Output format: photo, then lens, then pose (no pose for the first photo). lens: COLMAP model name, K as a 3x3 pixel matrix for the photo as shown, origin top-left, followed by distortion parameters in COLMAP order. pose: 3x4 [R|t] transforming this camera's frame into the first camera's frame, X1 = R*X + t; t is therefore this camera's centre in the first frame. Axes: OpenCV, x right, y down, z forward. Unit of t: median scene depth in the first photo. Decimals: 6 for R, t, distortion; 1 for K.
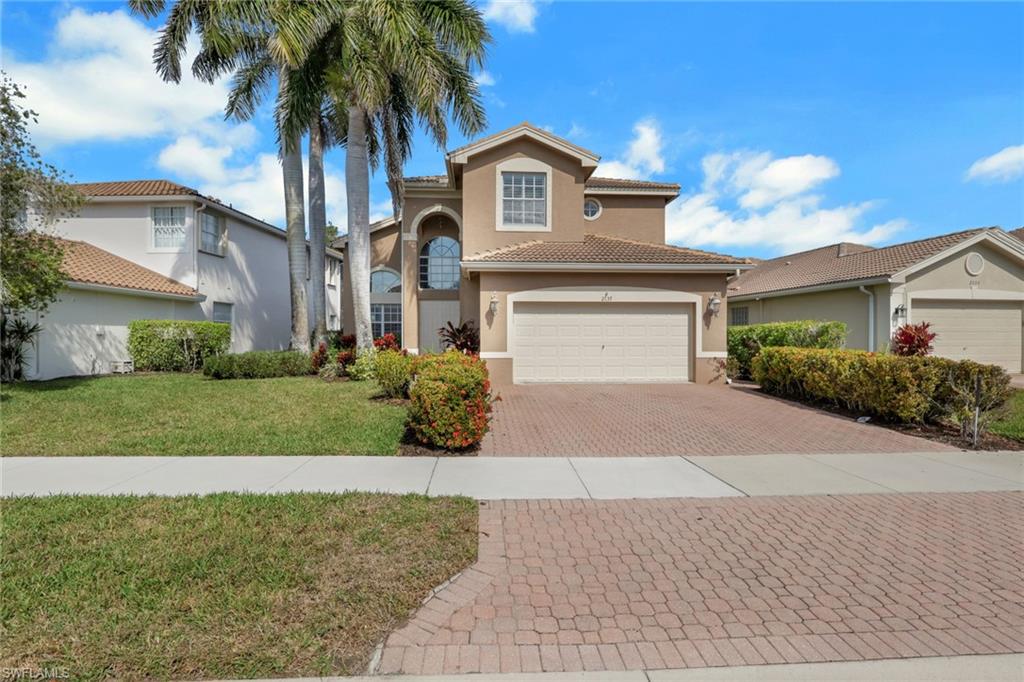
lens RADIAL K [[484.6, 0, 519.1], [0, 484.6, 336.1], [0, 0, 1]] dist [-0.001113, -0.000372]
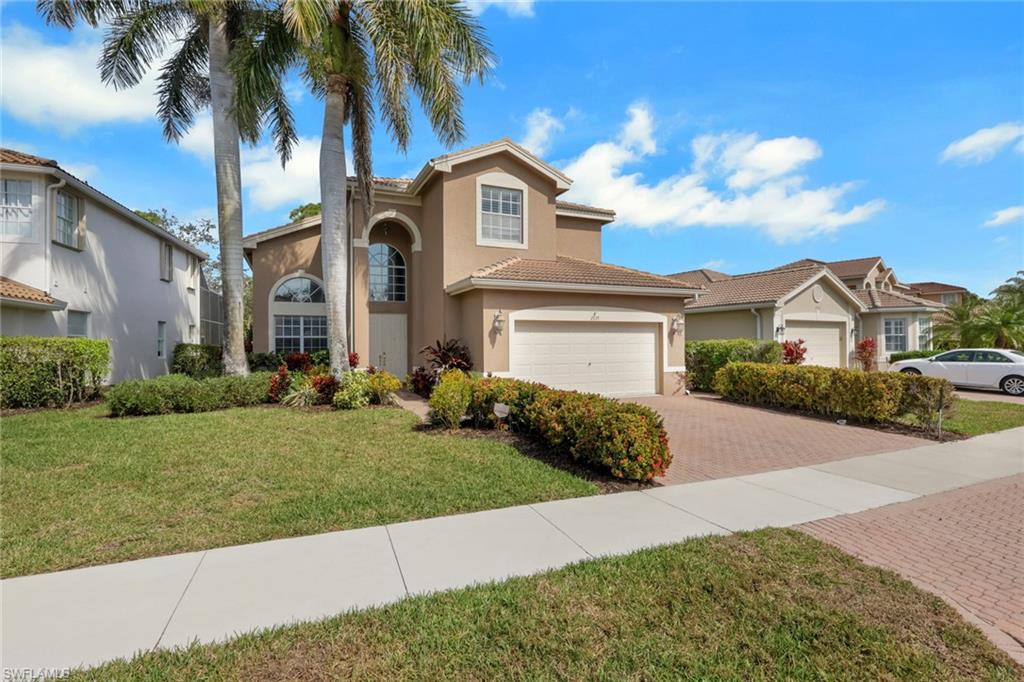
lens RADIAL K [[484.6, 0, 549.9], [0, 484.6, 336.6], [0, 0, 1]] dist [-0.001113, -0.000372]
pose [[0.935351, 0.001905, 0.353716, -0.249966], [0.004351, 0.999848, -0.016890, -0.017799], [-0.353694, 0.017337, 0.935200, 0.049291]]
